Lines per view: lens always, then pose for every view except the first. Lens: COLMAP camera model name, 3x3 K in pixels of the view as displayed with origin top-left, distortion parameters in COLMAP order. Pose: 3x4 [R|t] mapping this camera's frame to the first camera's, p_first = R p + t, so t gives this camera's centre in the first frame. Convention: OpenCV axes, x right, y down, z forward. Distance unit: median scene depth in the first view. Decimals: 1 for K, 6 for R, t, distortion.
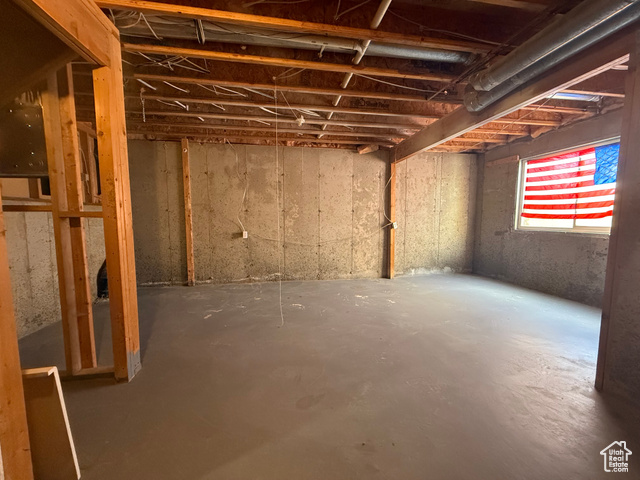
lens RADIAL K [[255.0, 0, 317.0], [0, 255.0, 240.0], [0, 0, 1]] dist [0.000912, 0.000113]
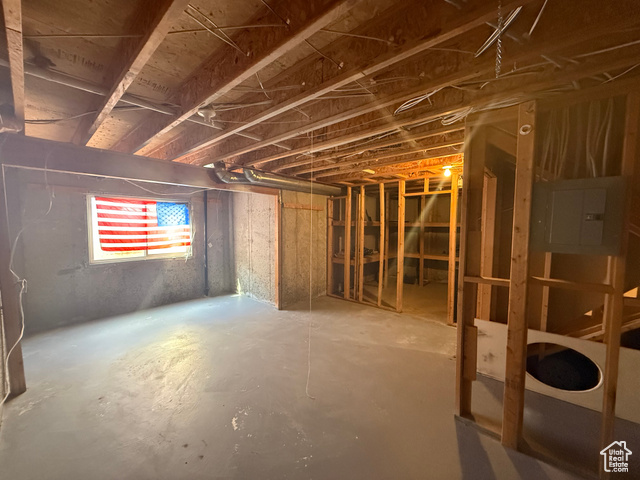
lens RADIAL K [[255.0, 0, 317.0], [0, 255.0, 240.0], [0, 0, 1]] dist [0.000912, 0.000113]
pose [[-0.627225, -0.045043, 0.777534, -0.635717], [0.066376, 0.991603, 0.110989, -0.226789], [-0.776004, 0.121224, -0.618969, 1.137220]]
